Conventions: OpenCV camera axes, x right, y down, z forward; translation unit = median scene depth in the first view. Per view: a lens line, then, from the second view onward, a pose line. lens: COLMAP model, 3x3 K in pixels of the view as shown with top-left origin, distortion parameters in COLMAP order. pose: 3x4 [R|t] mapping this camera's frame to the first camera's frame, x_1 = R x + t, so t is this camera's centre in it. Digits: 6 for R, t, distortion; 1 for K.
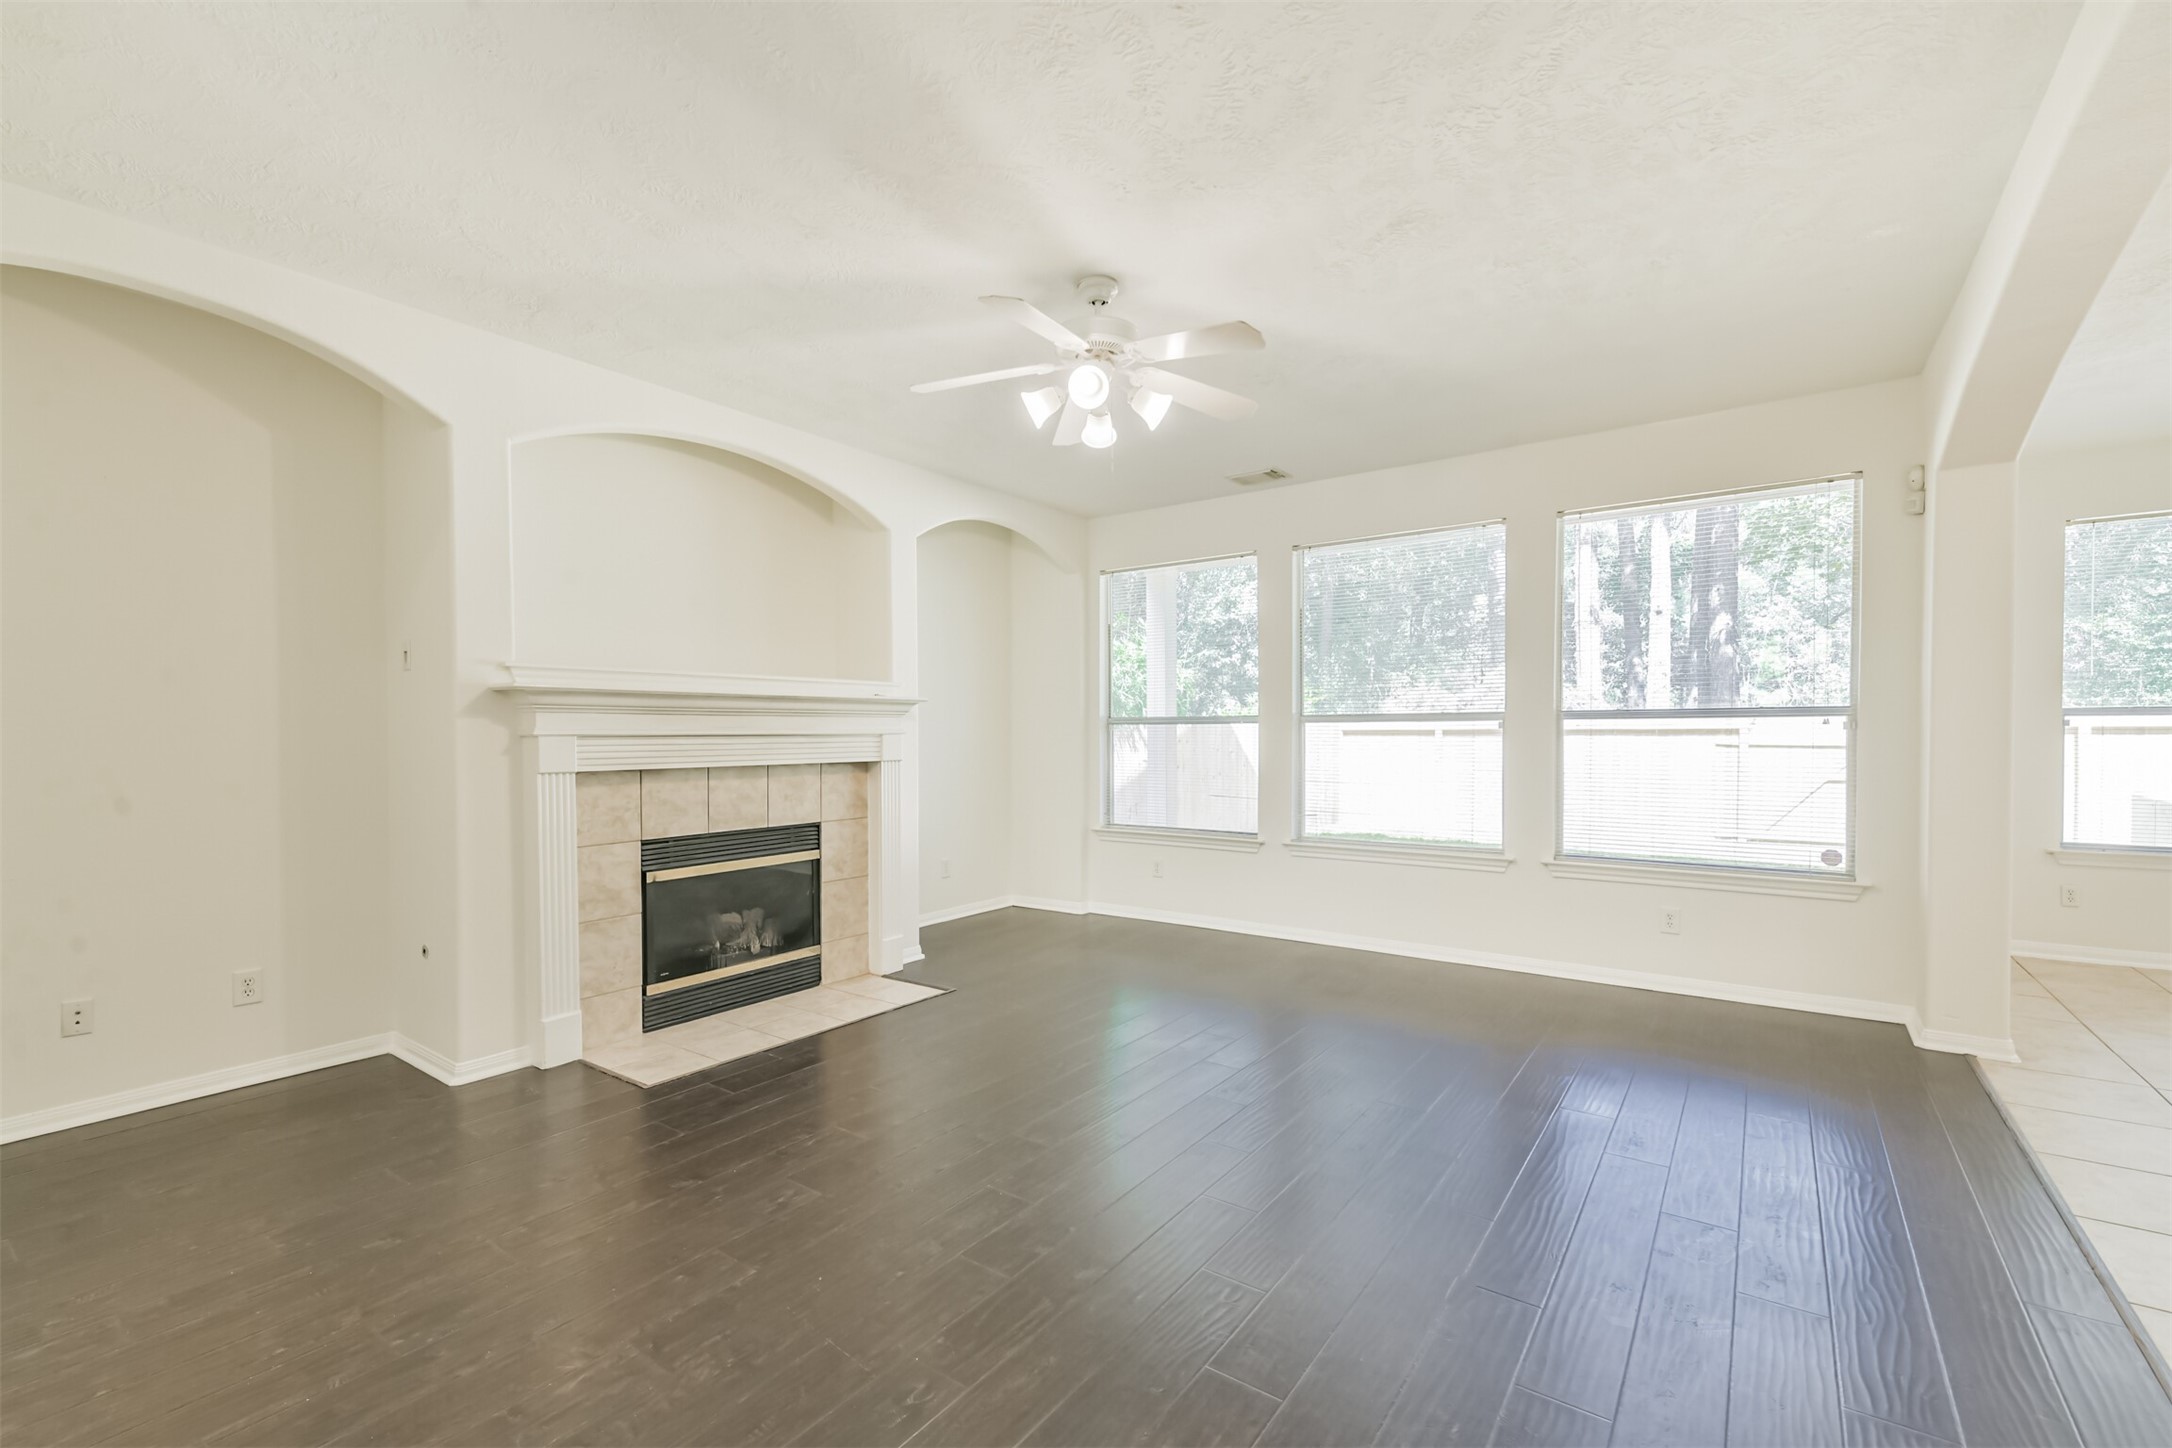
lens RADIAL K [[935.3, 0, 1080.4], [0, 935.3, 739.4], [0, 0, 1]] dist [0.002451, -0.000706]
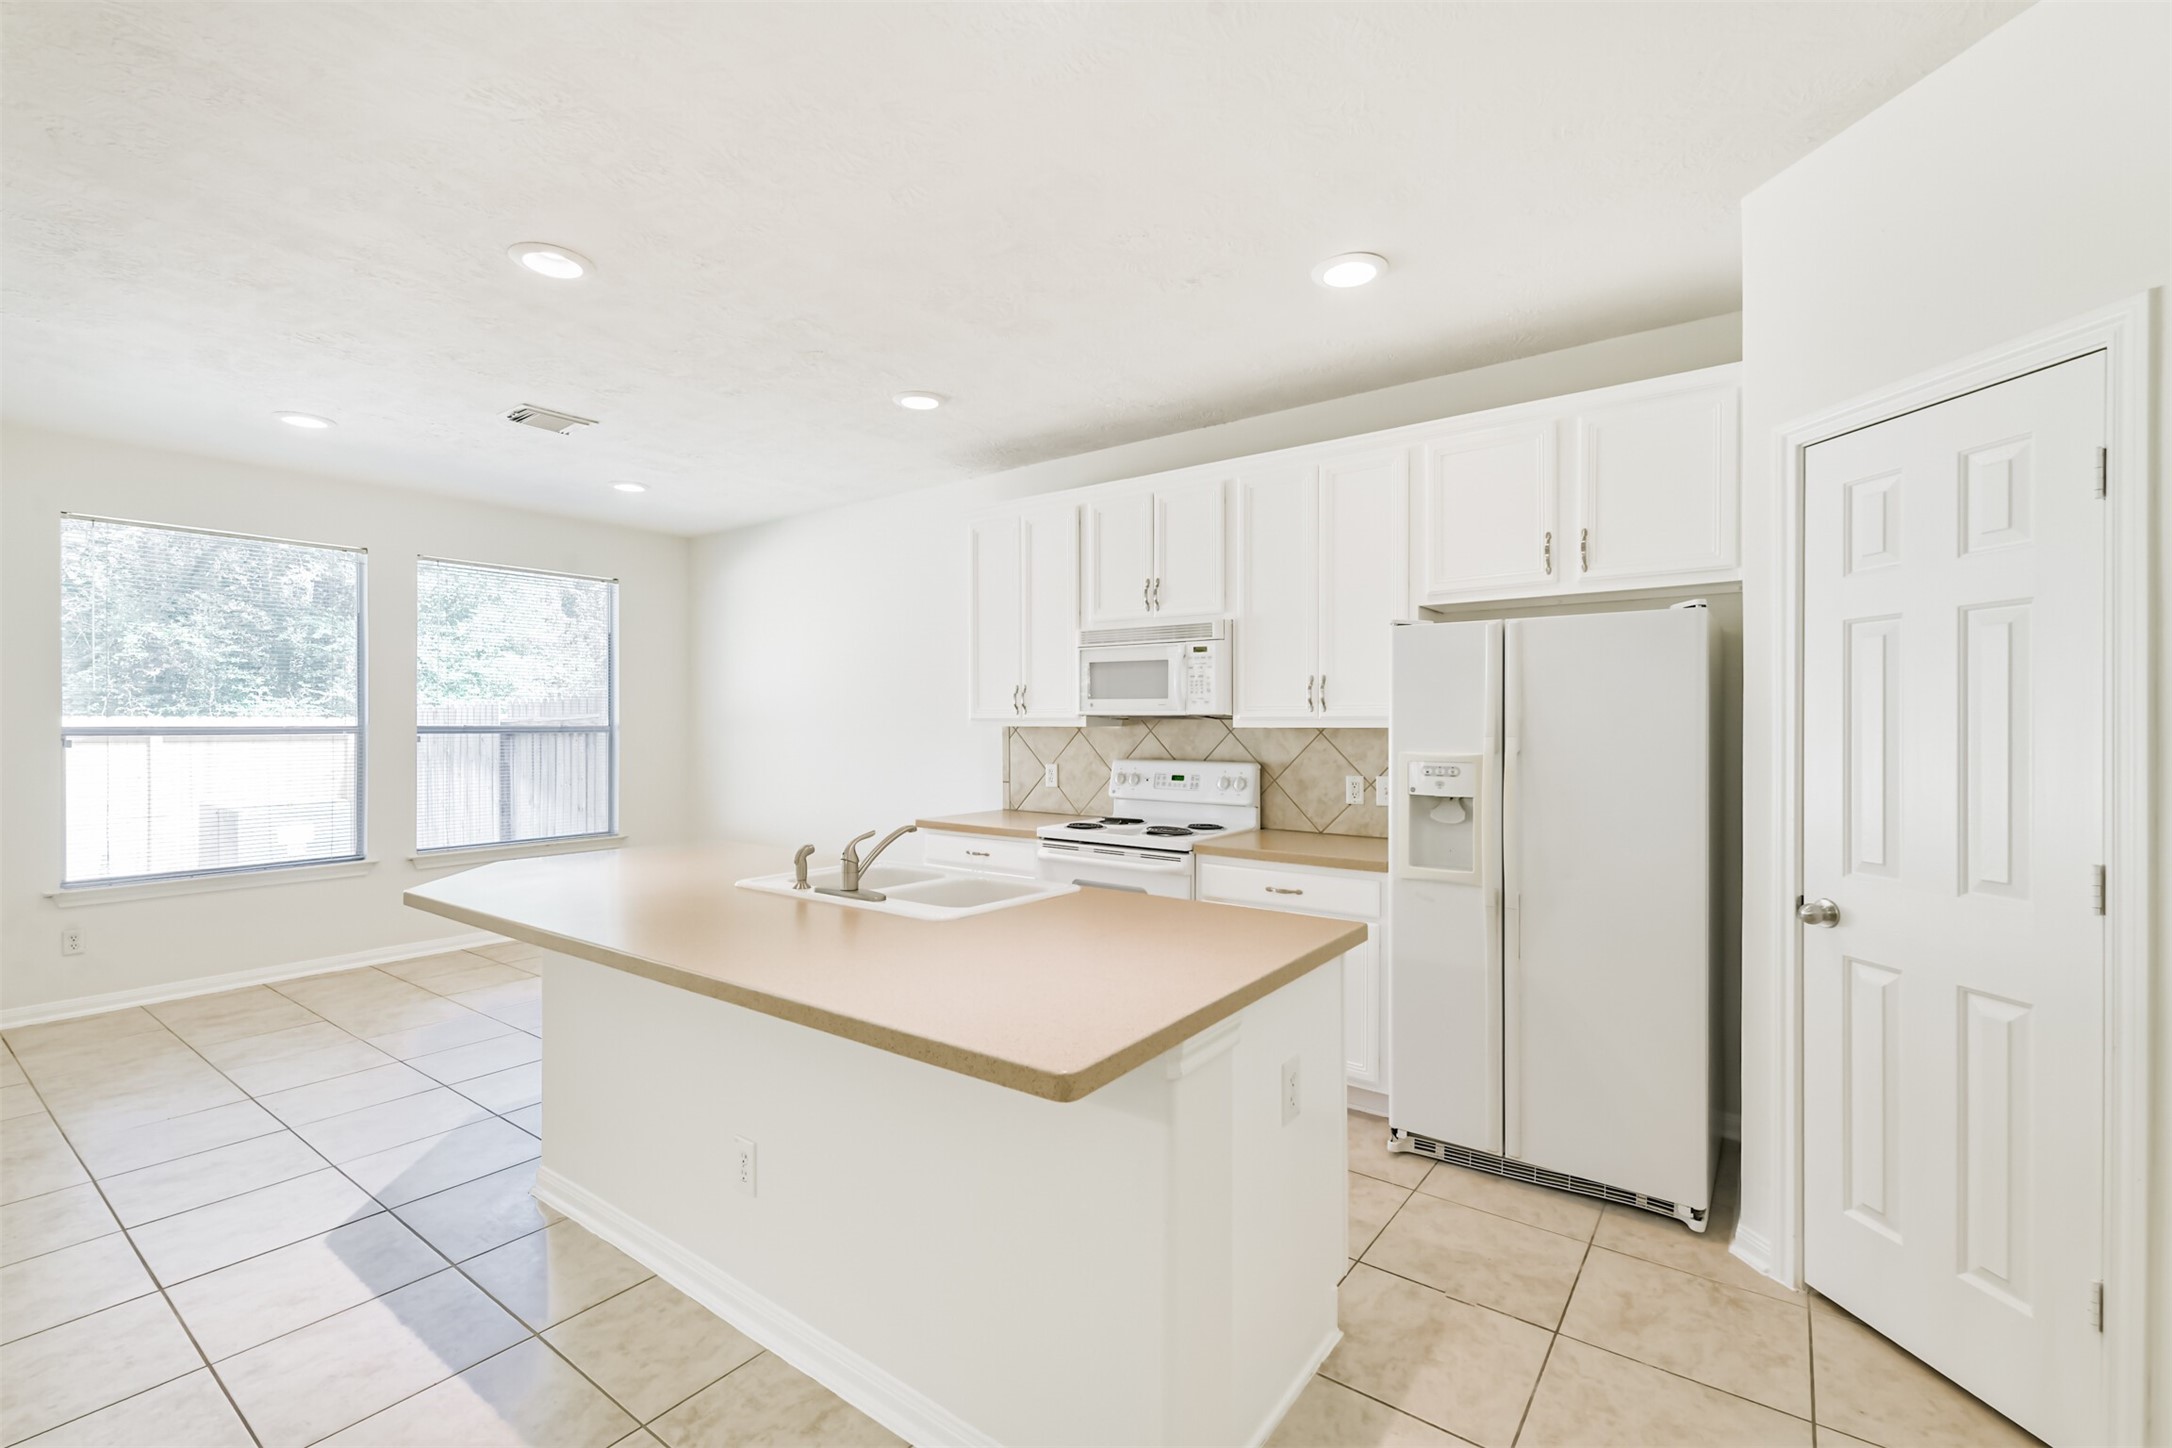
lens RADIAL K [[932.5, 0, 1086.0], [0, 932.5, 724.0], [0, 0, 1]] dist [0.035153, -0.021516]
pose [[0.005833, 0.004300, 0.999974, 0.197996], [0.011647, 0.999923, -0.004368, -0.023366], [-0.999915, 0.011673, 0.005782, 0.050497]]
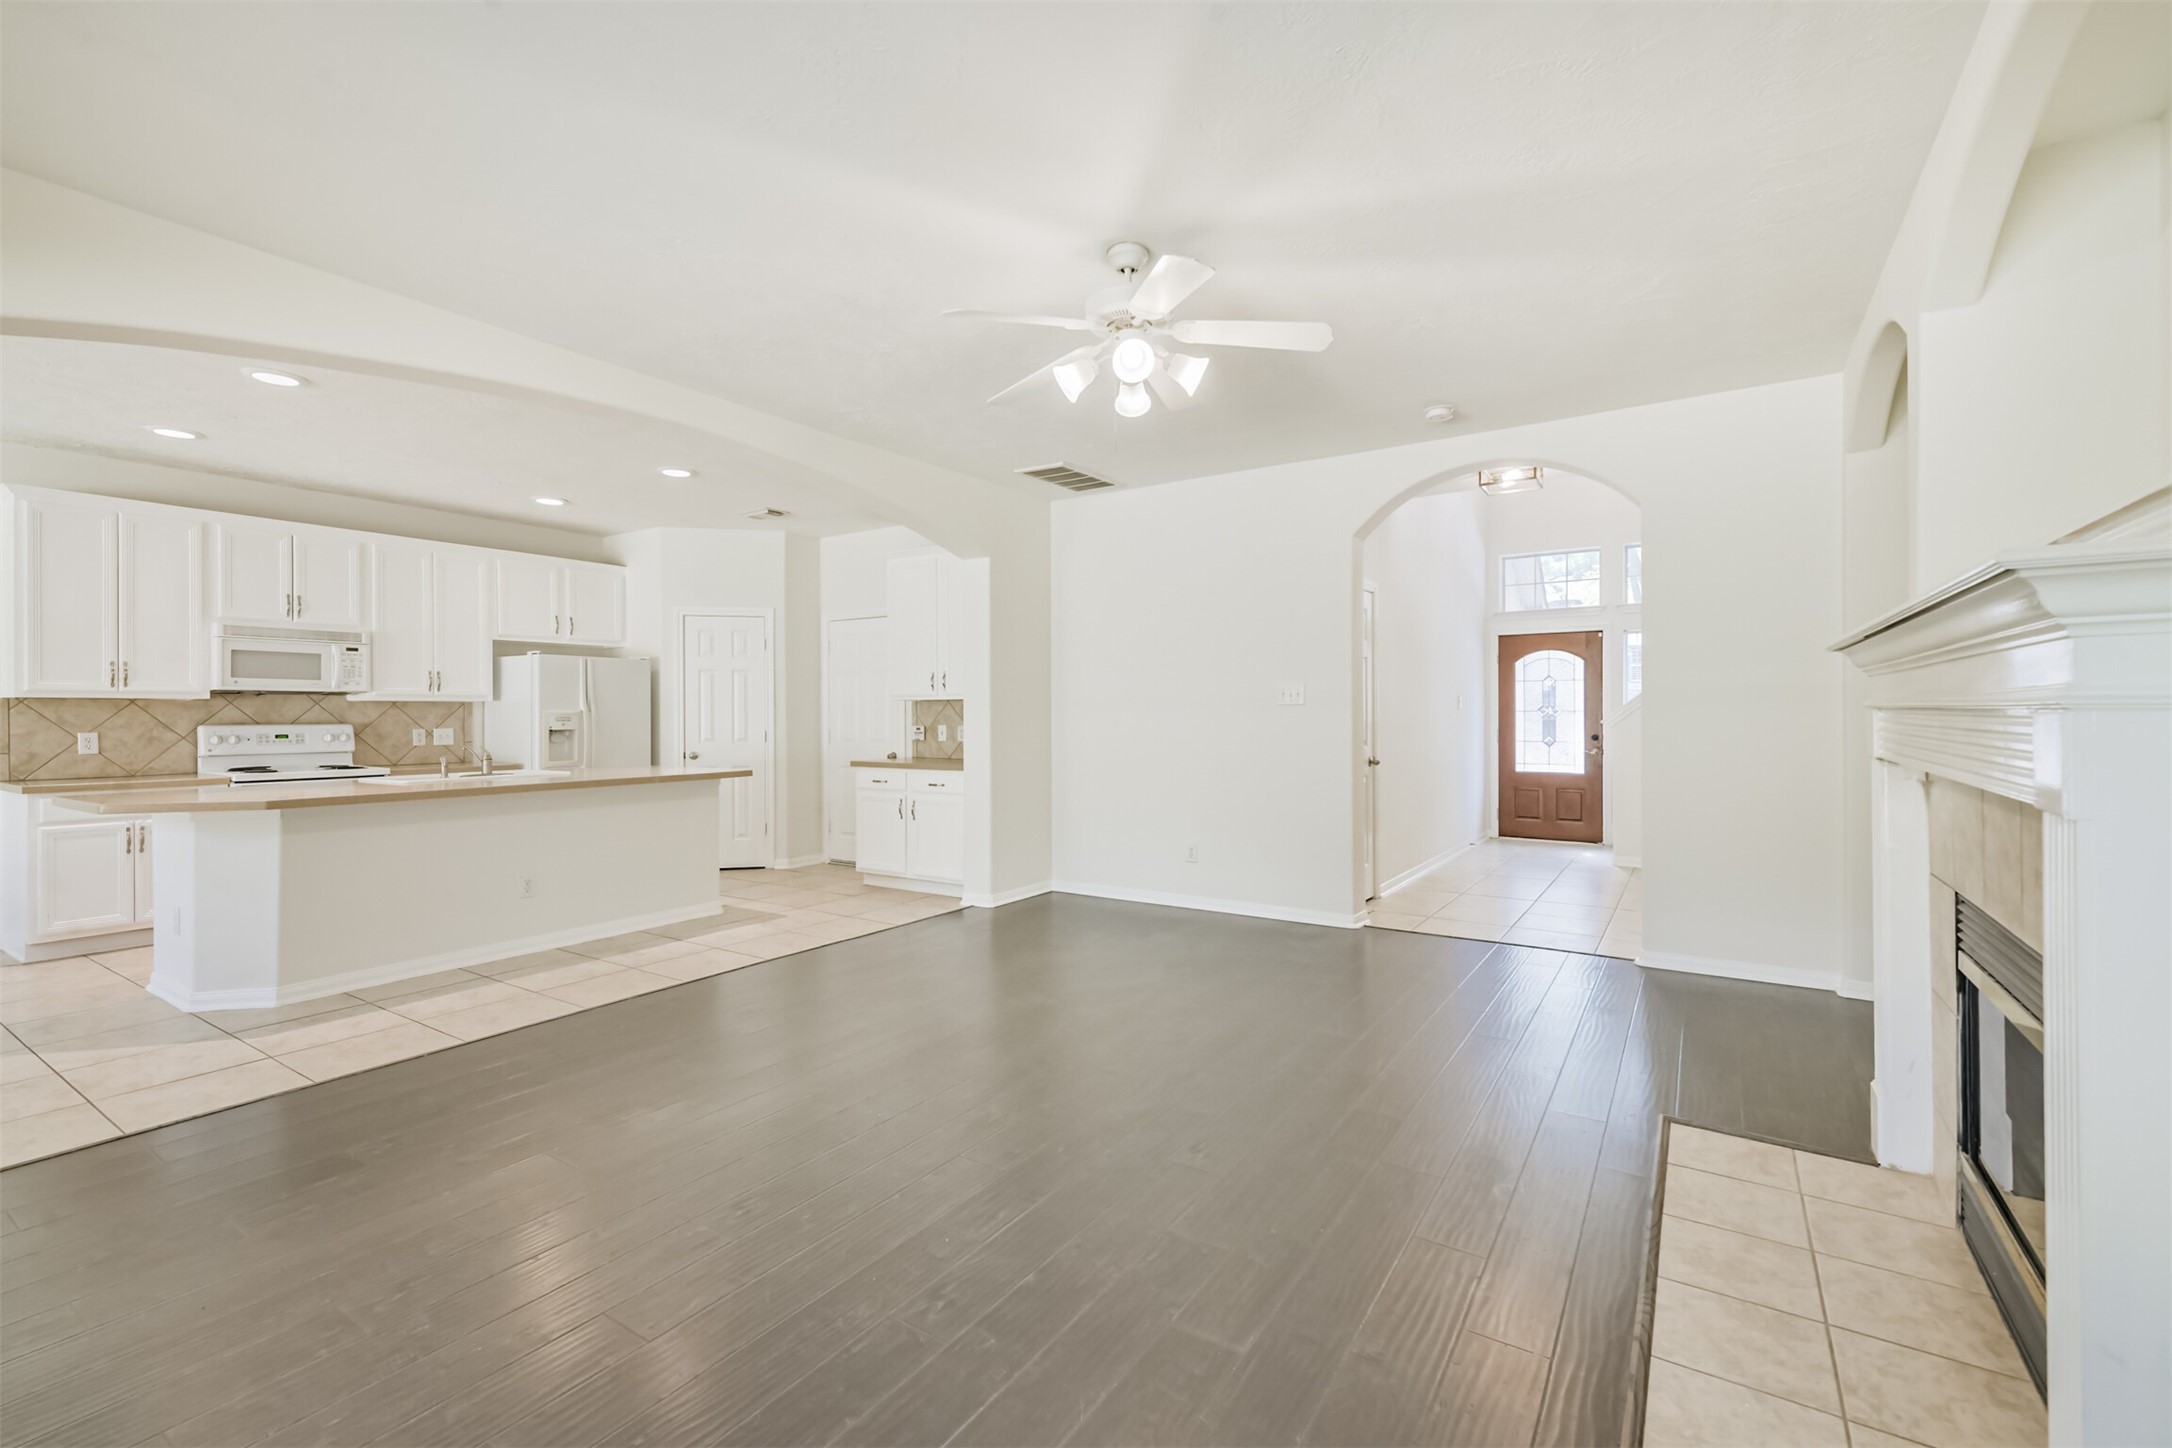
lens RADIAL K [[928.8, 0, 1088.2], [0, 928.8, 713.8], [0, 0, 1]] dist [0.024056, -0.007899]
pose [[-0.998702, 0.008698, -0.050176, 0.079573], [0.008050, 0.999882, 0.013103, -0.012068], [0.050284, 0.012682, -0.998654, 1.319399]]
